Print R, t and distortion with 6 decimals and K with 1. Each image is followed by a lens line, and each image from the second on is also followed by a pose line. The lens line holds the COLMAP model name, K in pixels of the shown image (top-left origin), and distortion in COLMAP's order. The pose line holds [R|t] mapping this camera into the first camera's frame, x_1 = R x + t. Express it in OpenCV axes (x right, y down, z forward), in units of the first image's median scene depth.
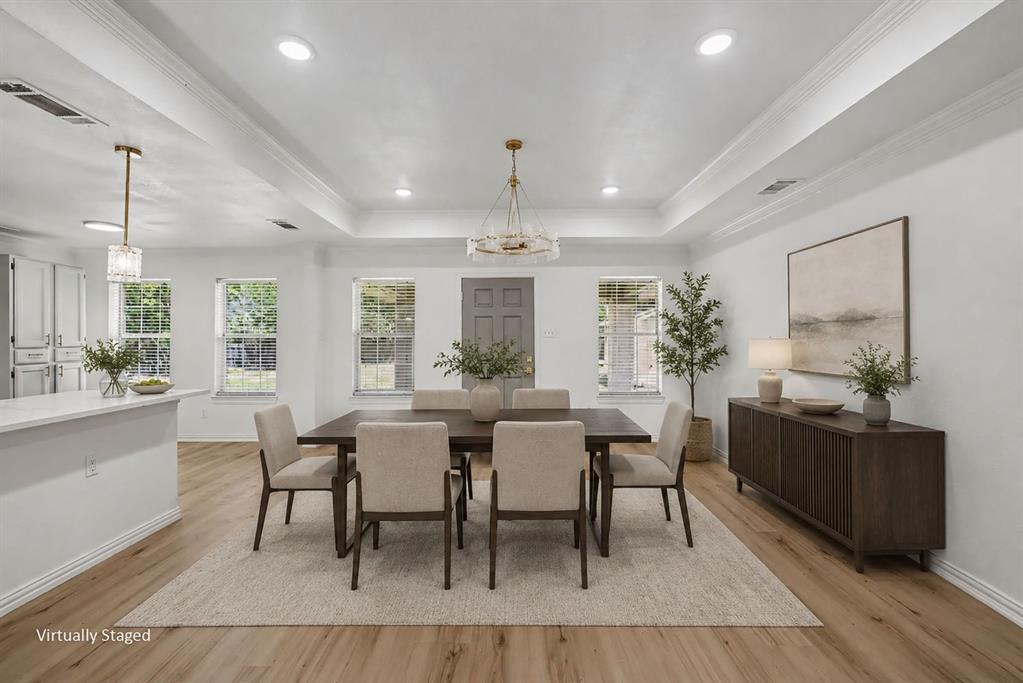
lens RADIAL K [[436.1, 0, 510.6], [0, 436.1, 338.4], [0, 0, 1]] dist [0.001851, 0.000155]
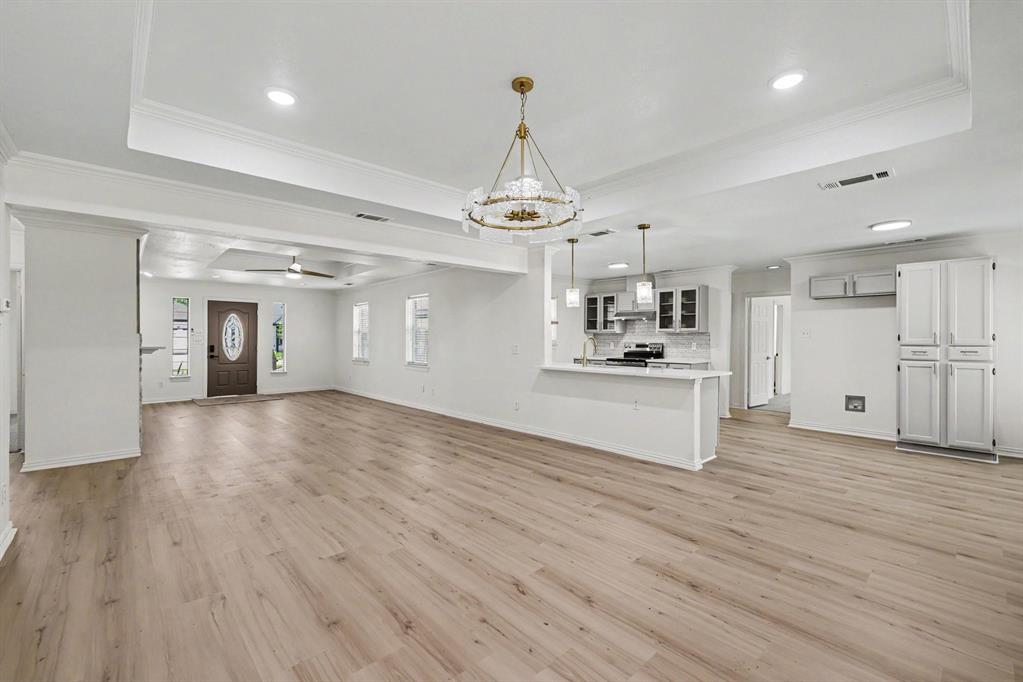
lens RADIAL K [[436.1, 0, 510.6], [0, 436.1, 337.9], [0, 0, 1]] dist [0.001851, 0.000155]
pose [[-0.723259, -0.000019, -0.690577, 0.368588], [-0.001630, 0.999997, 0.001679, 0.002795], [0.690575, 0.002340, -0.723257, 1.034650]]
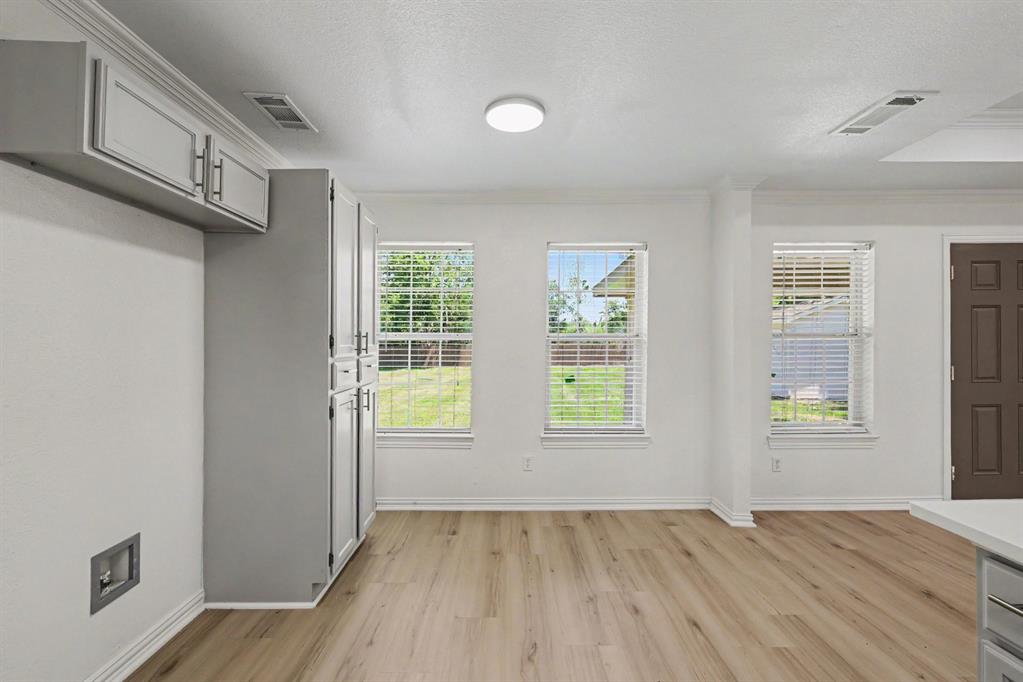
lens RADIAL K [[436.1, 0, 510.6], [0, 436.1, 337.9], [0, 0, 1]] dist [0.001851, 0.000155]
pose [[0.999674, 0.001343, 0.025490, -0.870480], [-0.001125, 0.999963, -0.008536, 0.002420], [-0.025501, 0.008505, 0.999639, 0.458718]]
